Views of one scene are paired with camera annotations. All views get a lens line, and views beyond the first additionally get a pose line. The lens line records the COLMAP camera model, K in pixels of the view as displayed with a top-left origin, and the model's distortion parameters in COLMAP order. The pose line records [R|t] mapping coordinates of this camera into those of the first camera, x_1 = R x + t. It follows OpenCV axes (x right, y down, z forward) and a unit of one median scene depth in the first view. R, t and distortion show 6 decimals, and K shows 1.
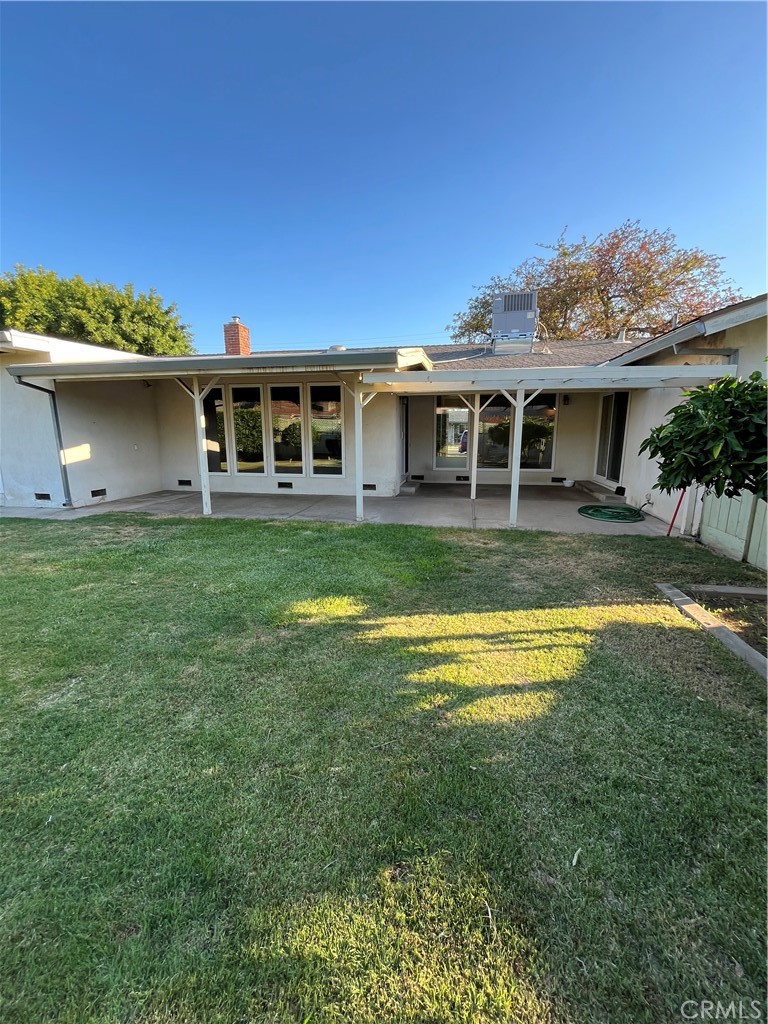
lens RADIAL K [[414.9, 0, 383.8], [0, 414.9, 509.2], [0, 0, 1]] dist [0.002372, 0.000605]
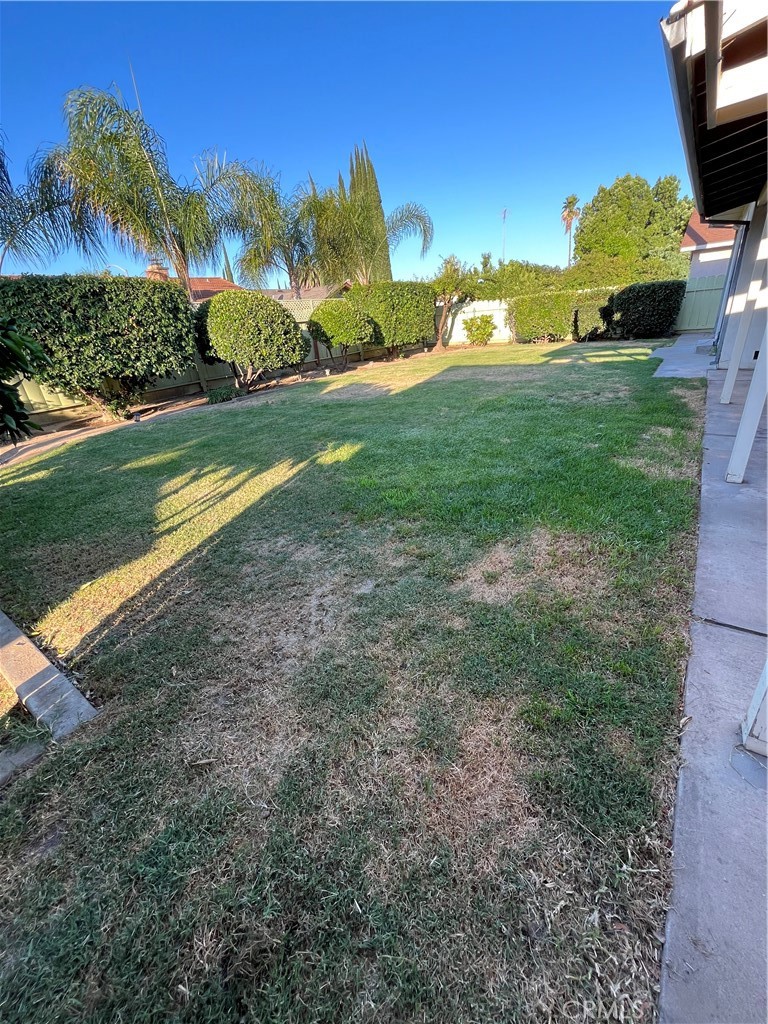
lens RADIAL K [[414.9, 0, 383.8], [0, 414.9, 509.2], [0, 0, 1]] dist [0.002372, 0.000605]
pose [[-0.428133, 0.412706, -0.803975, 0.407965], [-0.069604, 0.871931, 0.484656, -0.115598], [0.901031, 0.263457, -0.344576, 0.708481]]
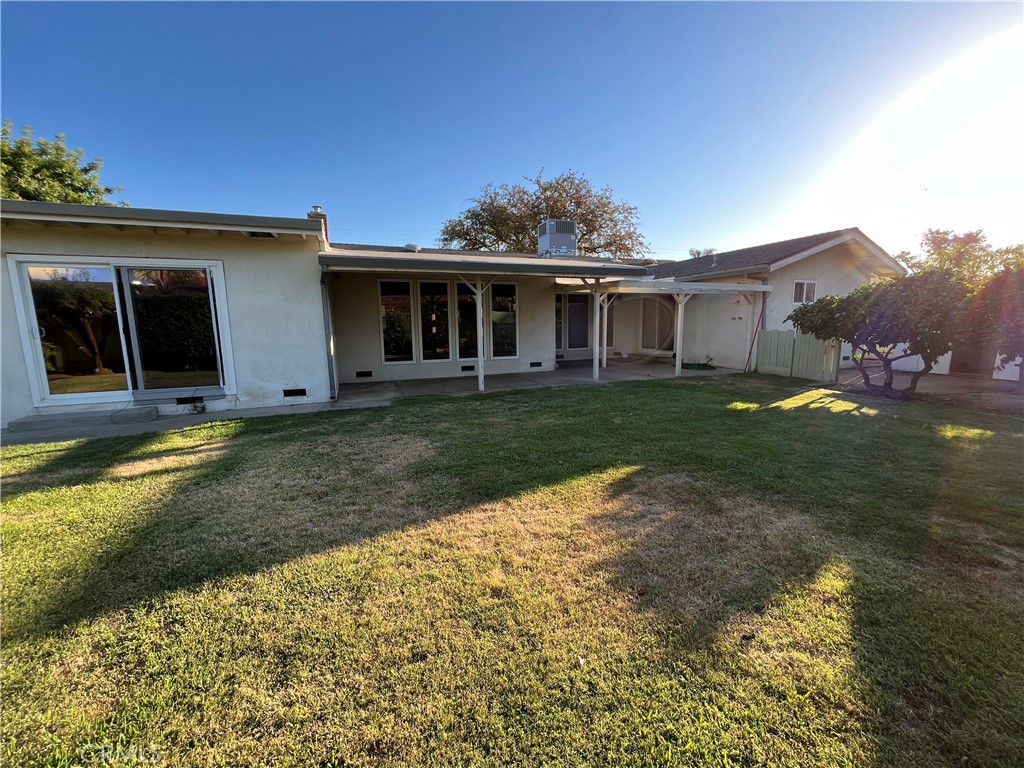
lens RADIAL K [[414.9, 0, 512.0], [0, 414.9, 384.0], [0, 0, 1]] dist [0.002372, 0.000605]
pose [[0.846026, -0.088195, 0.525796, -0.899691], [0.112898, 0.993493, -0.015013, 0.019024], [-0.521050, 0.072062, 0.850478, -0.041535]]
